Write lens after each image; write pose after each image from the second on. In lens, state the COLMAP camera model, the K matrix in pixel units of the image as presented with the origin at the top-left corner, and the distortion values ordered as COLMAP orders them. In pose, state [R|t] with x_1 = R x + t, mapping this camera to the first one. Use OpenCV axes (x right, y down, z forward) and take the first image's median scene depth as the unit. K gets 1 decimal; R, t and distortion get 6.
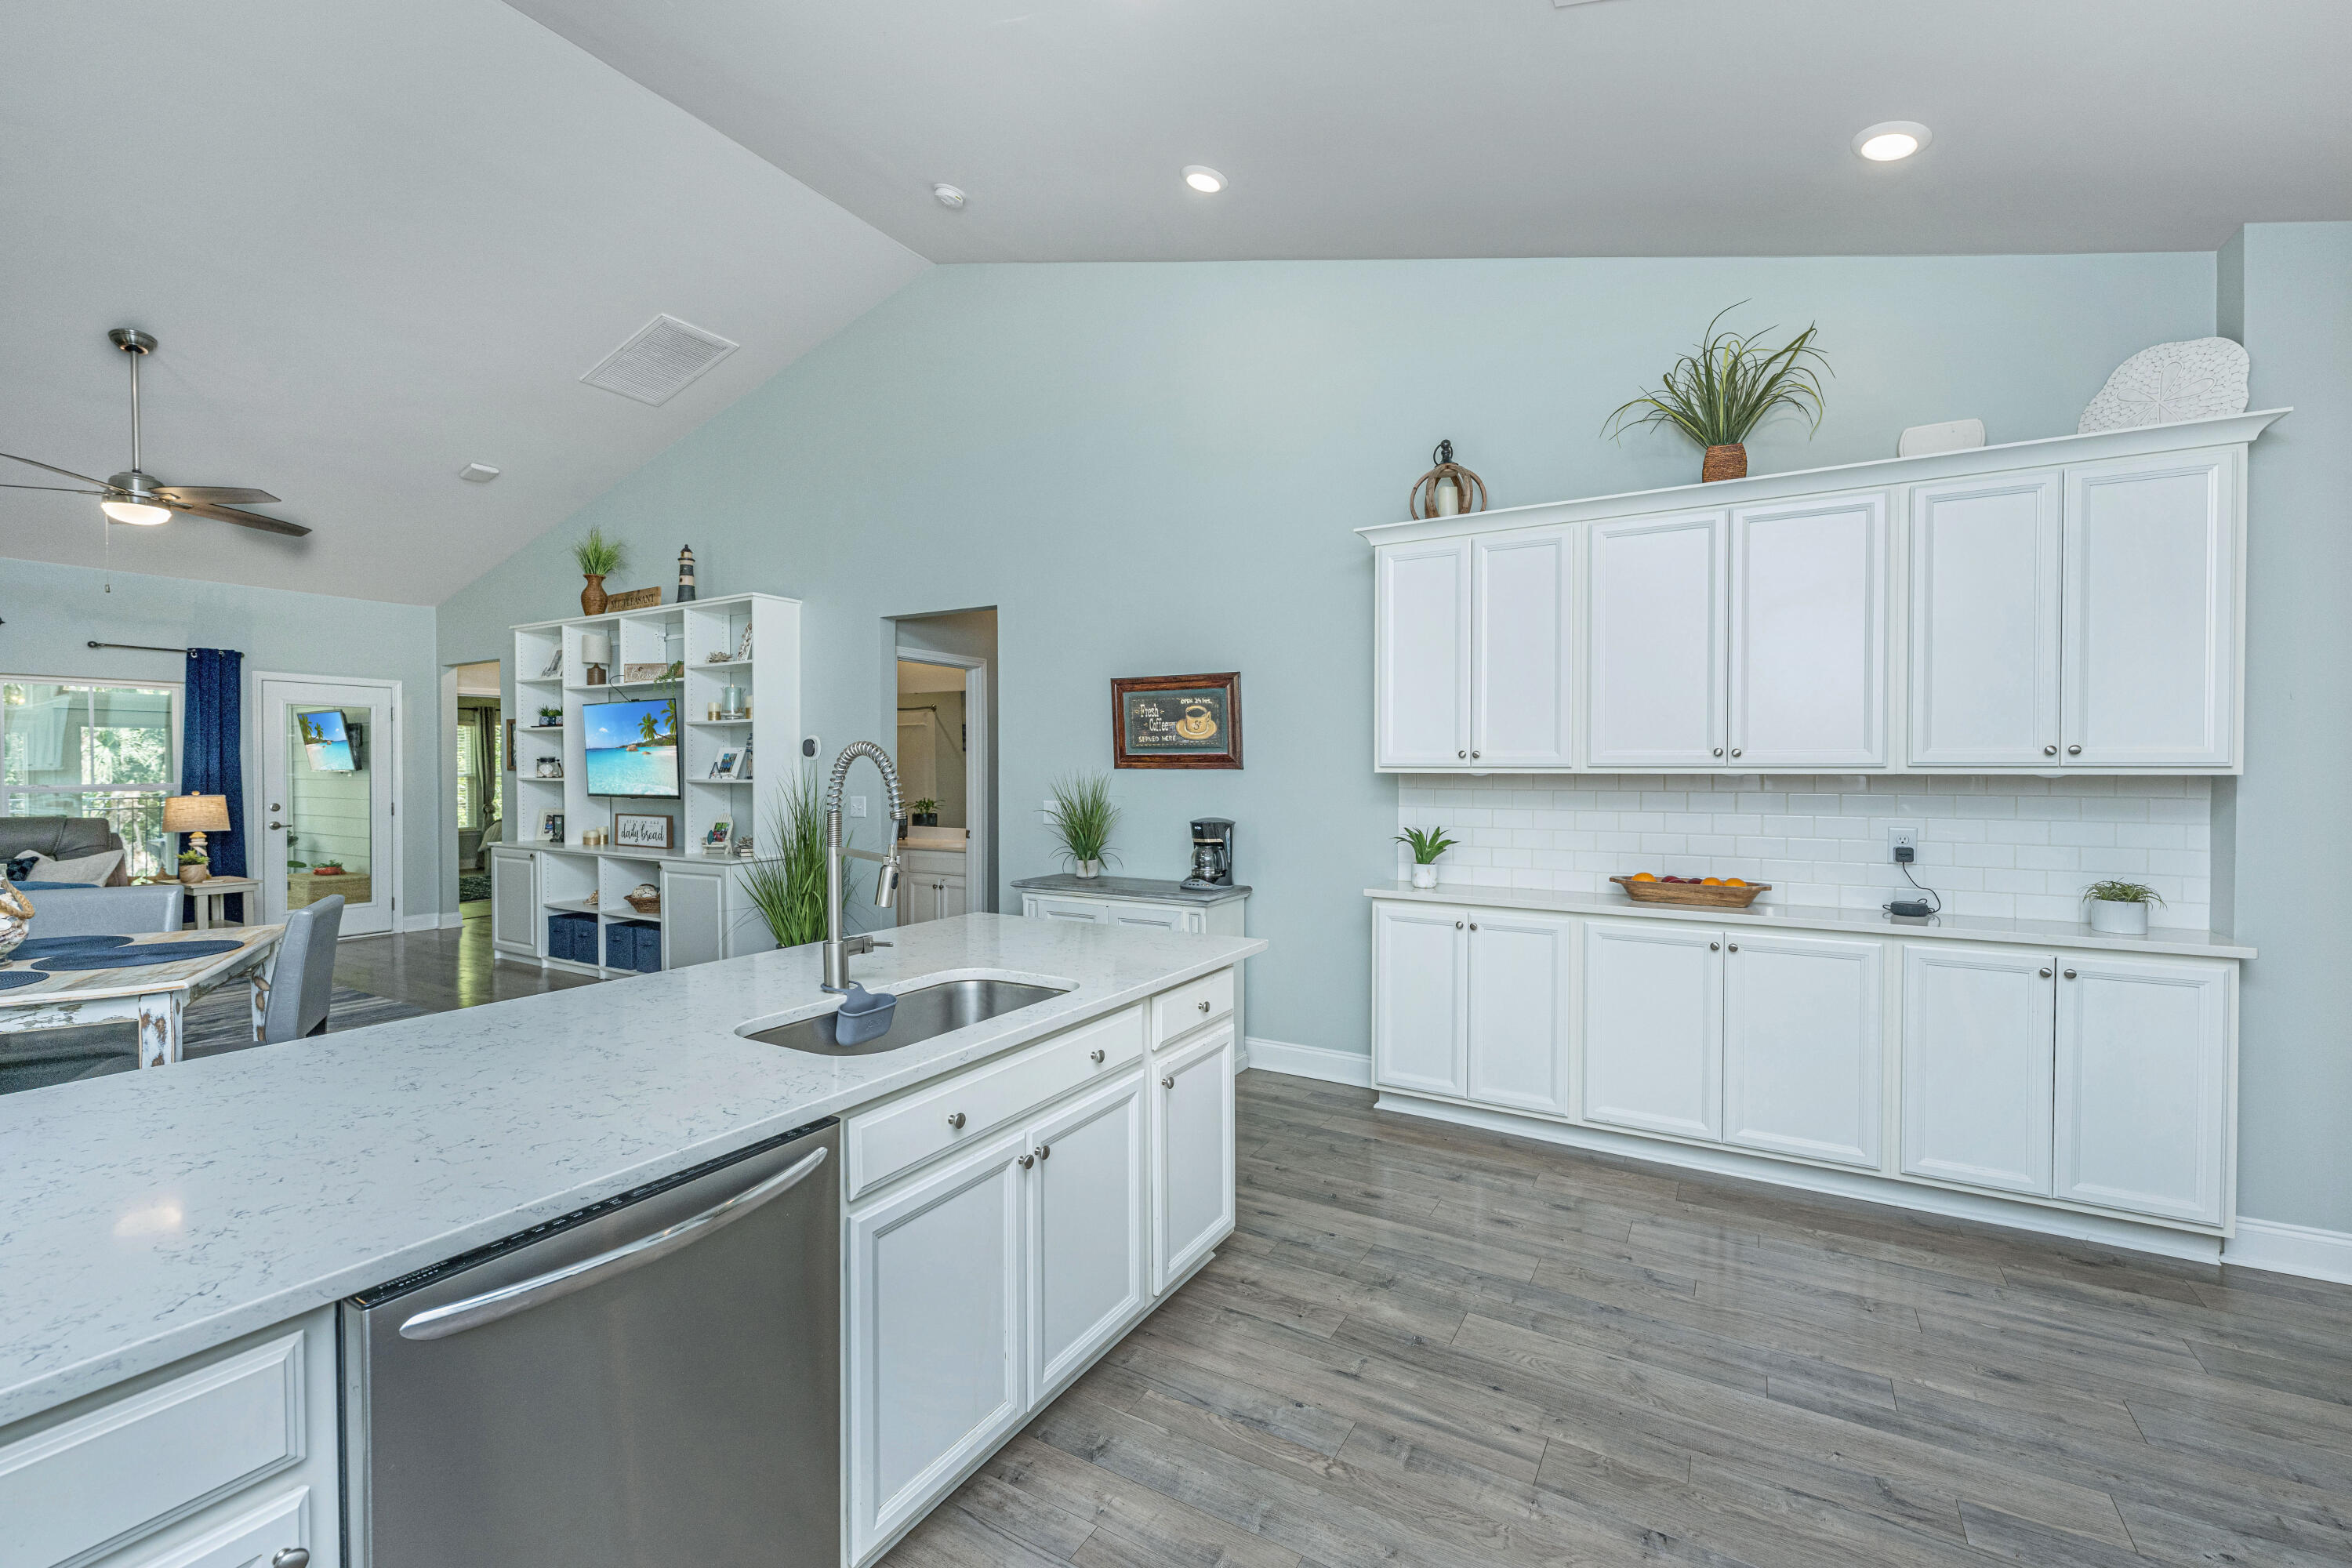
lens RADIAL K [[985.8, 0, 1168.0], [0, 985.8, 780.9], [0, 0, 1]] dist [-0.000742, 0.002215]
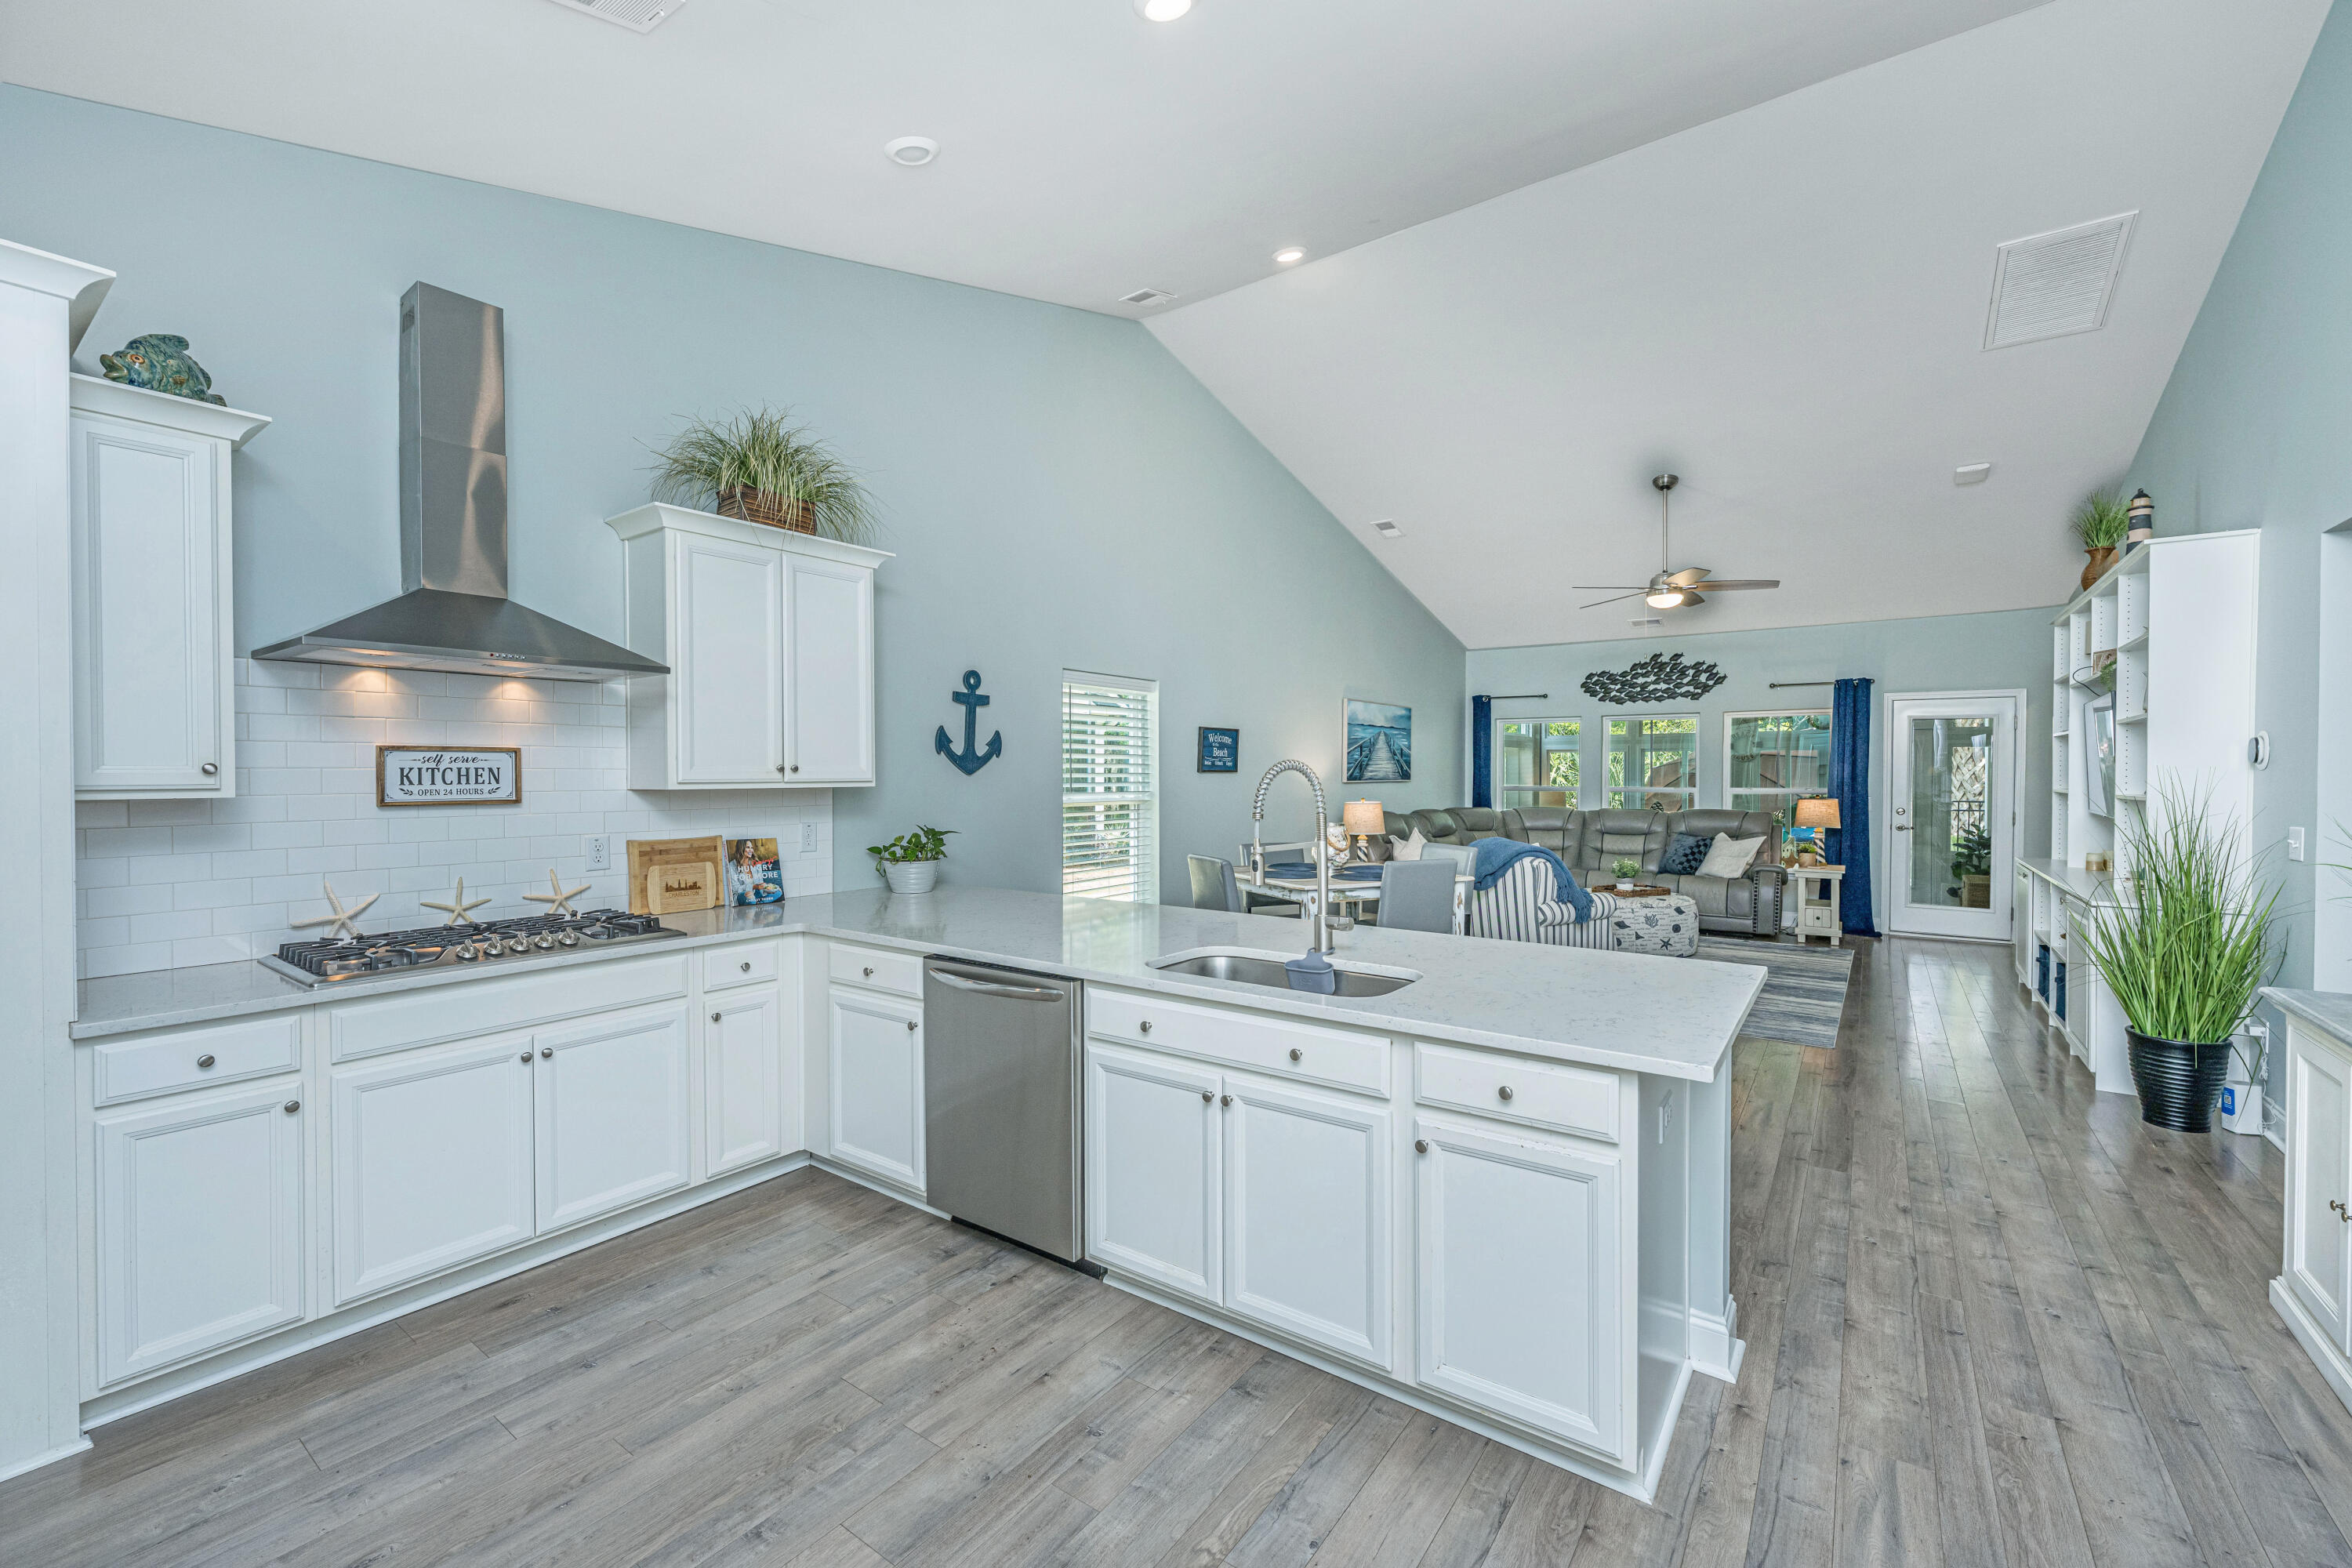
lens RADIAL K [[935.8, 0, 1169.1], [0, 935.8, 800.7], [0, 0, 1]] dist [-0.000372, 0.000471]
pose [[-0.116288, 0.027331, -0.992839, 0.340103], [-0.013446, 0.999486, 0.029089, -0.008149], [0.993125, 0.016733, -0.115861, 0.355197]]
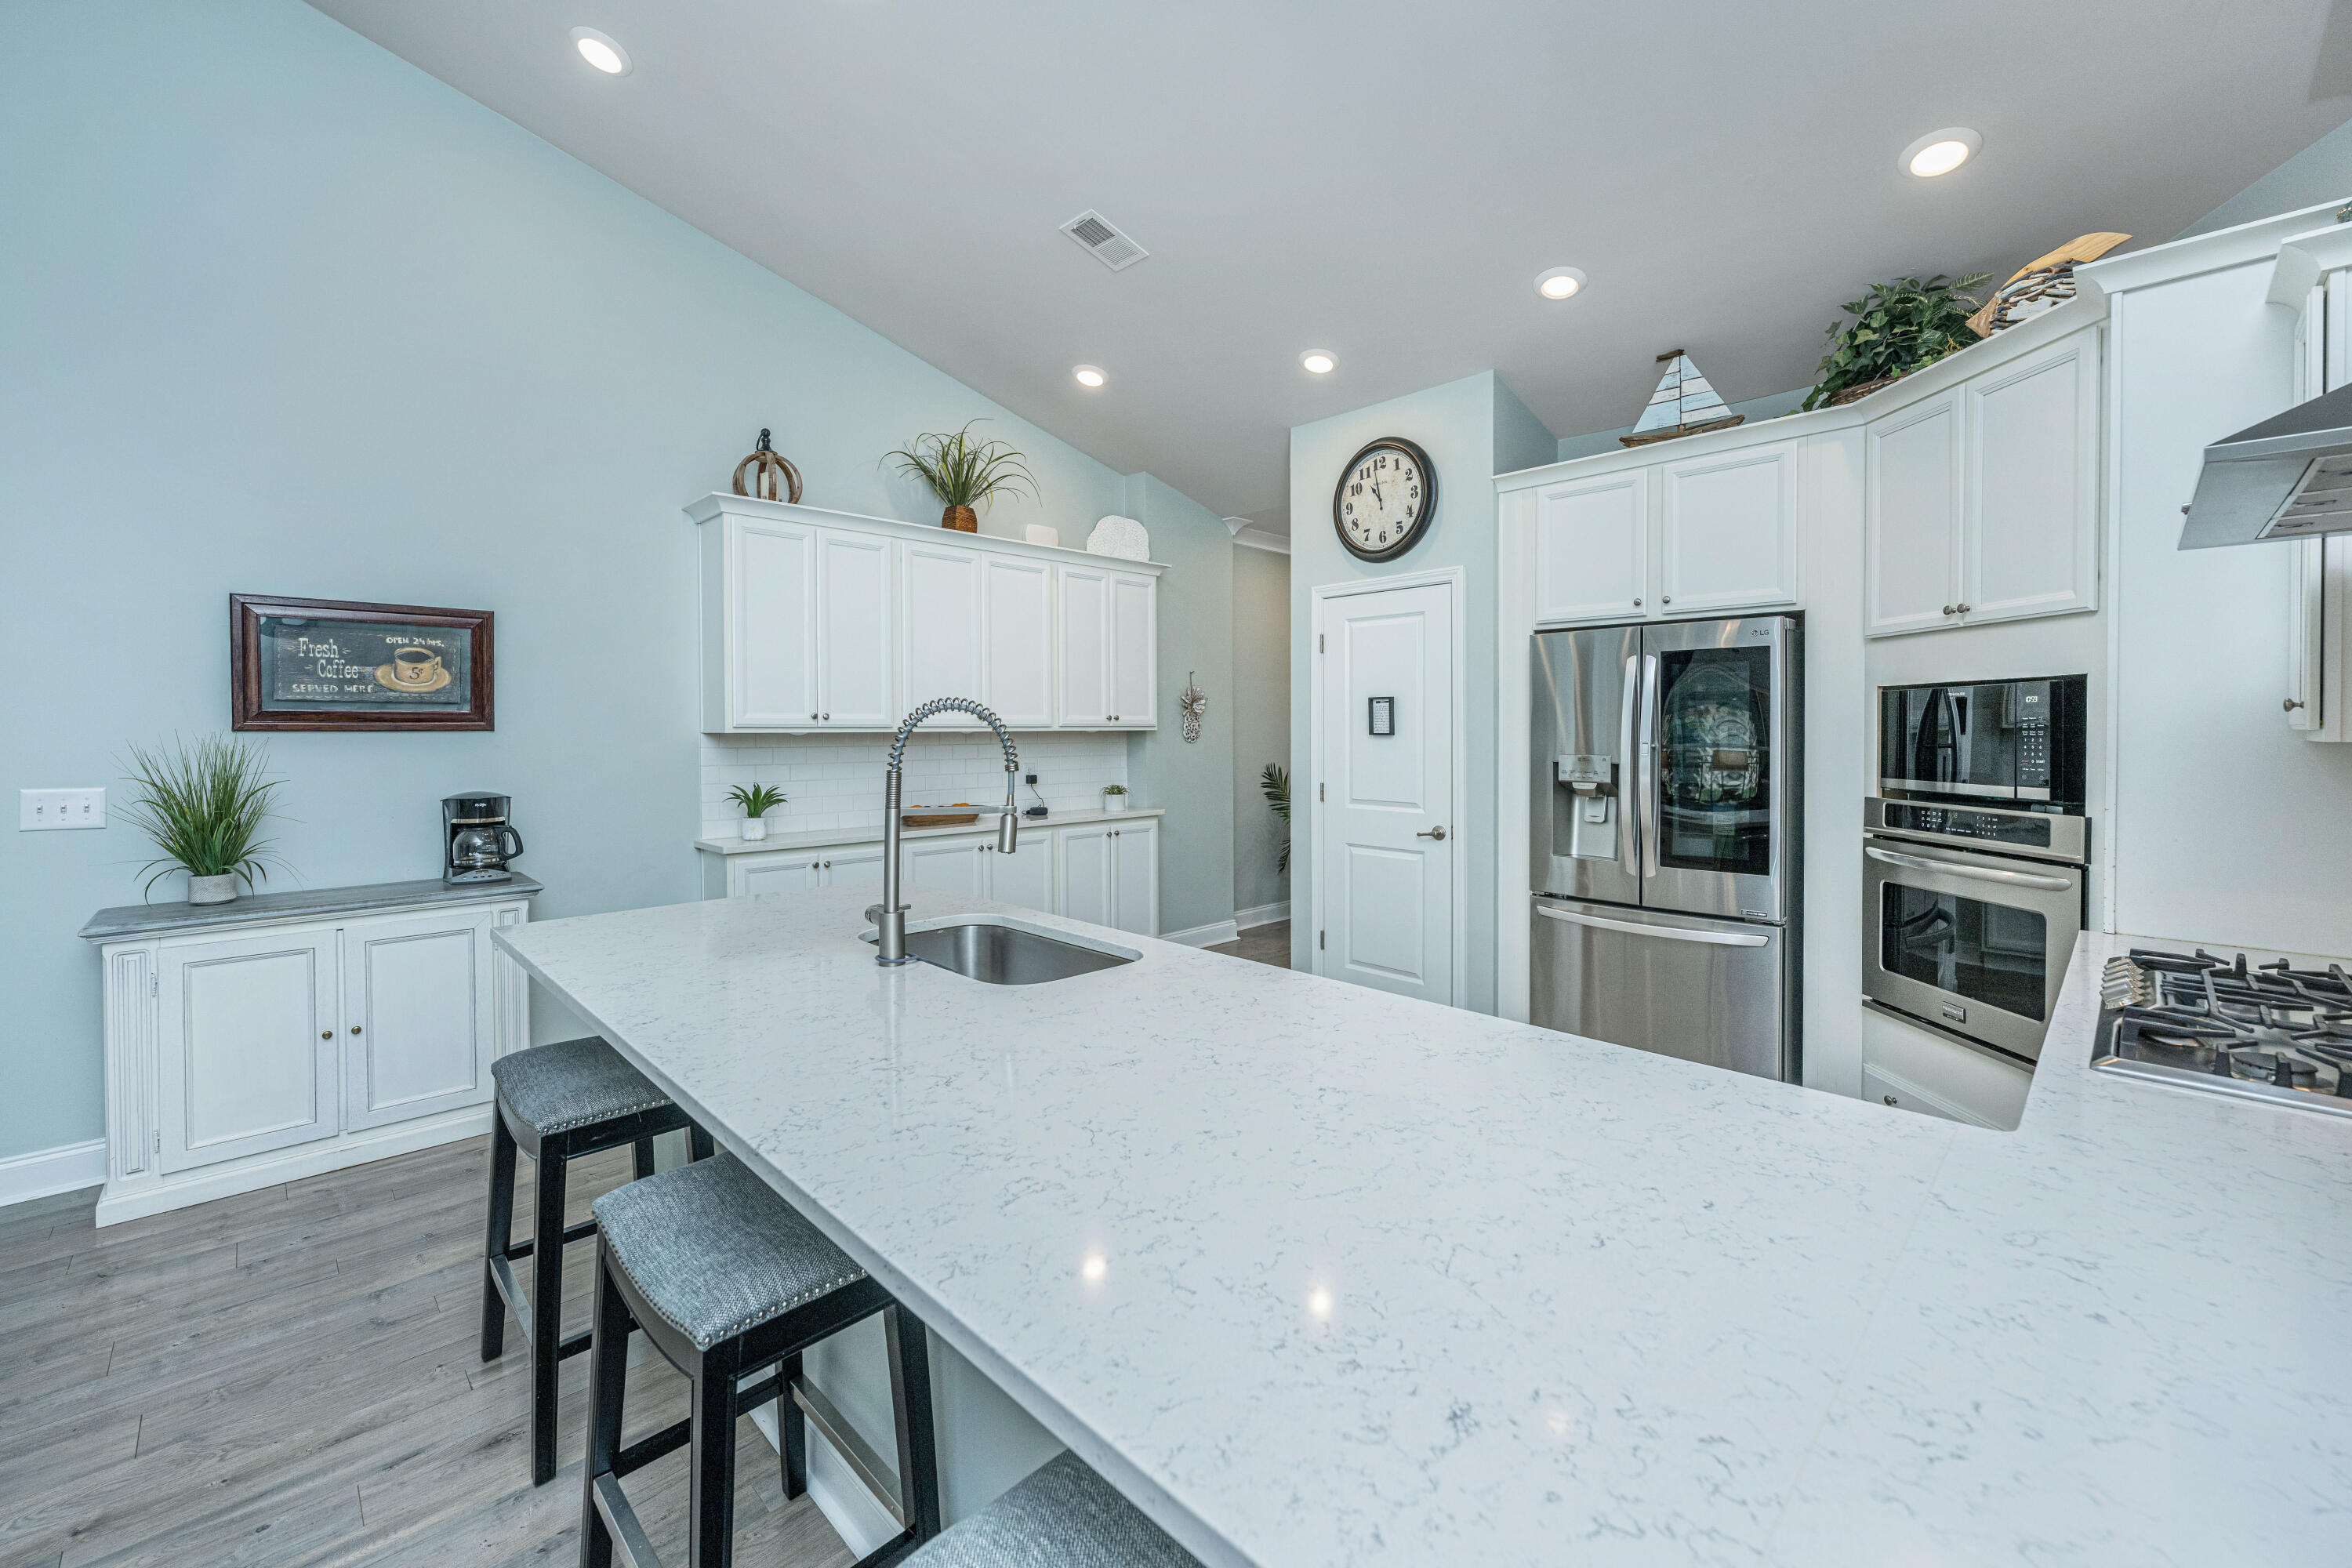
lens RADIAL K [[935.8, 0, 1196.3], [0, 935.8, 752.3], [0, 0, 1]] dist [-0.000372, 0.000471]
pose [[0.258090, -0.029538, 0.965669, -0.411016], [0.017700, 0.999509, 0.025842, -0.003307], [-0.965959, 0.010423, 0.258487, 0.186940]]
